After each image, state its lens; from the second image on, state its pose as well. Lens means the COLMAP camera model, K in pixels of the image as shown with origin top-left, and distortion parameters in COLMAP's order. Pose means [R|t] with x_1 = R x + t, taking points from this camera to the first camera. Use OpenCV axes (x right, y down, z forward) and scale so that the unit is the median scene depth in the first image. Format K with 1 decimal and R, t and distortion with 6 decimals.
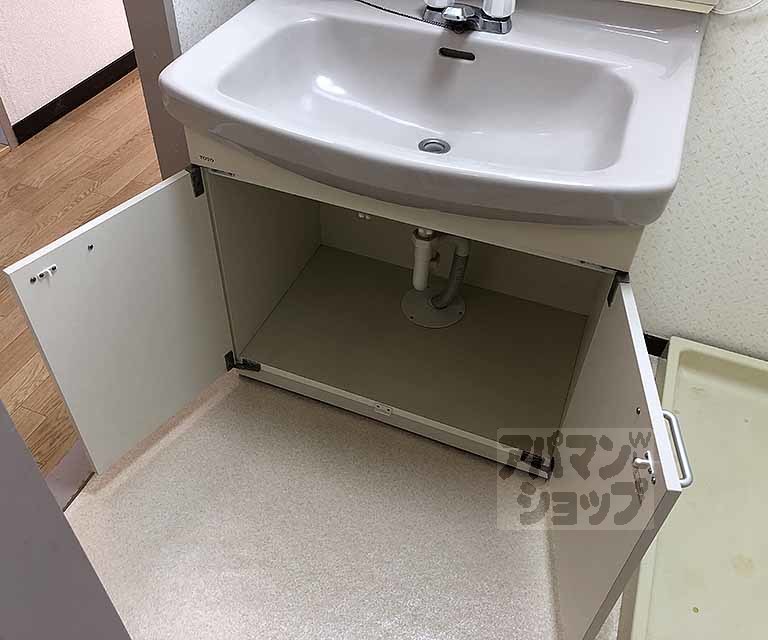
lens RADIAL K [[697.5, 0, 343.2], [0, 697.5, 316.3], [0, 0, 1]] dist [0.011799, 0.007274]
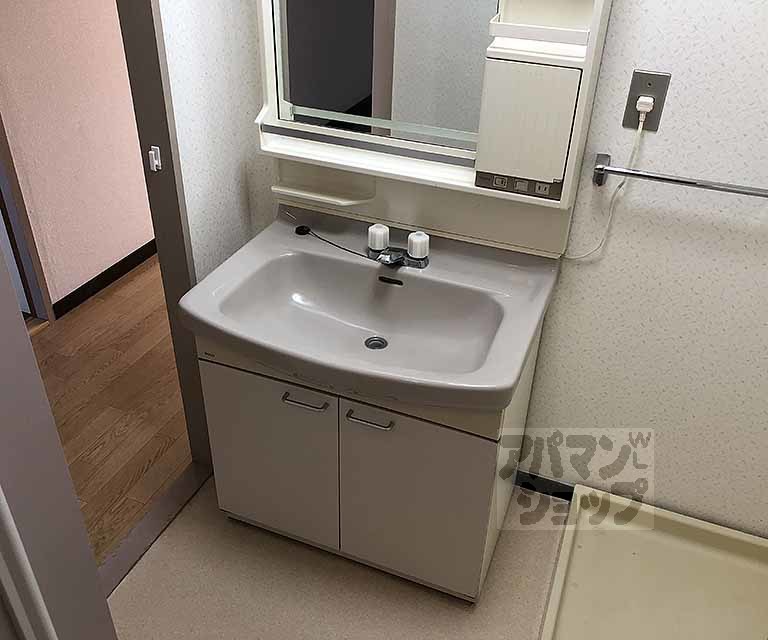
lens RADIAL K [[683.8, 0, 381.1], [0, 683.8, 308.7], [0, 0, 1]] dist [0.161457, -0.379563]
pose [[0.998894, 0.011137, 0.045683, 0.078206], [-0.001446, 0.978364, -0.206886, -0.026096], [-0.046998, 0.206591, 0.977298, -0.367609]]
